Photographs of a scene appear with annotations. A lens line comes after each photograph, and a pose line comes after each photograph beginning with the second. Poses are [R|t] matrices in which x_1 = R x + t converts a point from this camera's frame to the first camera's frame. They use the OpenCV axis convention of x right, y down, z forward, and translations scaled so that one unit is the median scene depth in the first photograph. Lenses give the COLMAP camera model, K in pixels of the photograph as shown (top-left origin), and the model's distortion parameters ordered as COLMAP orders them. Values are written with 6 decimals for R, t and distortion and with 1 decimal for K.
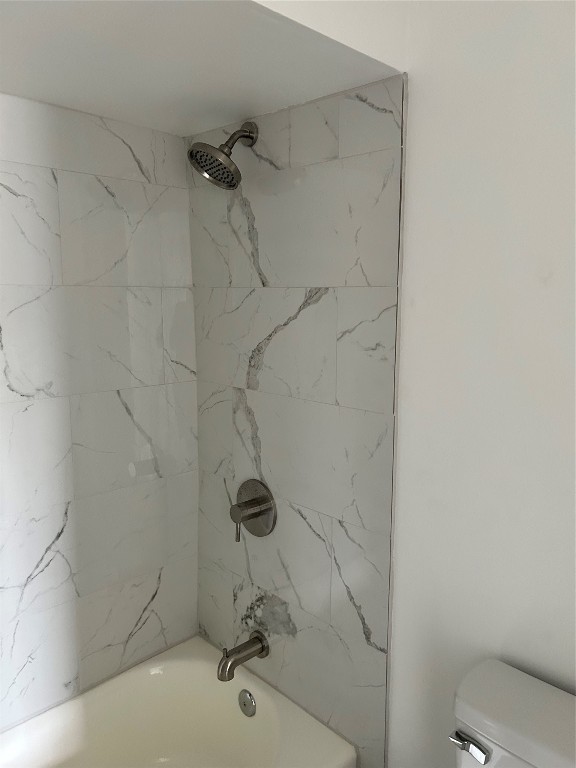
lens RADIAL K [[579.1, 0, 287.8], [0, 579.1, 382.0], [0, 0, 1]] dist [0.065819, -0.067733]
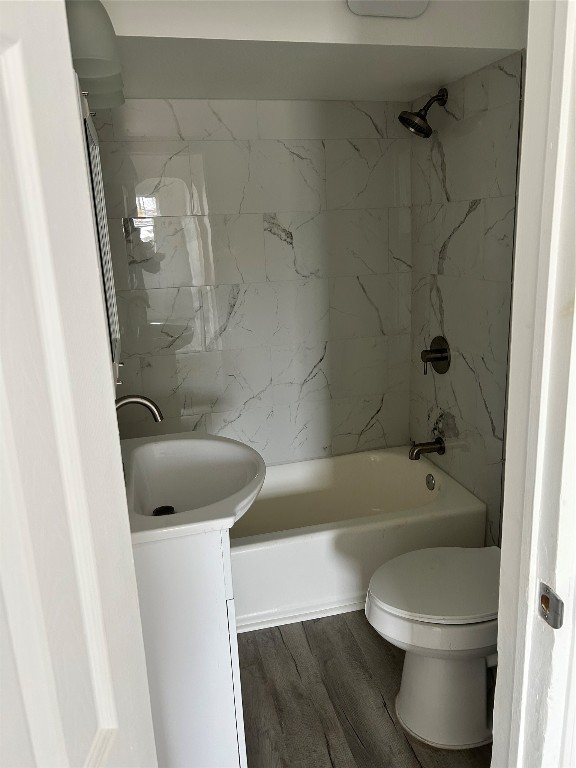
lens RADIAL K [[579.1, 0, 287.8], [0, 579.1, 382.0], [0, 0, 1]] dist [0.065819, -0.067733]
pose [[0.862975, 0.082914, -0.498397, 0.373316], [-0.024165, 0.992087, 0.123203, 0.113587], [0.504669, -0.094277, 0.858150, -0.513521]]
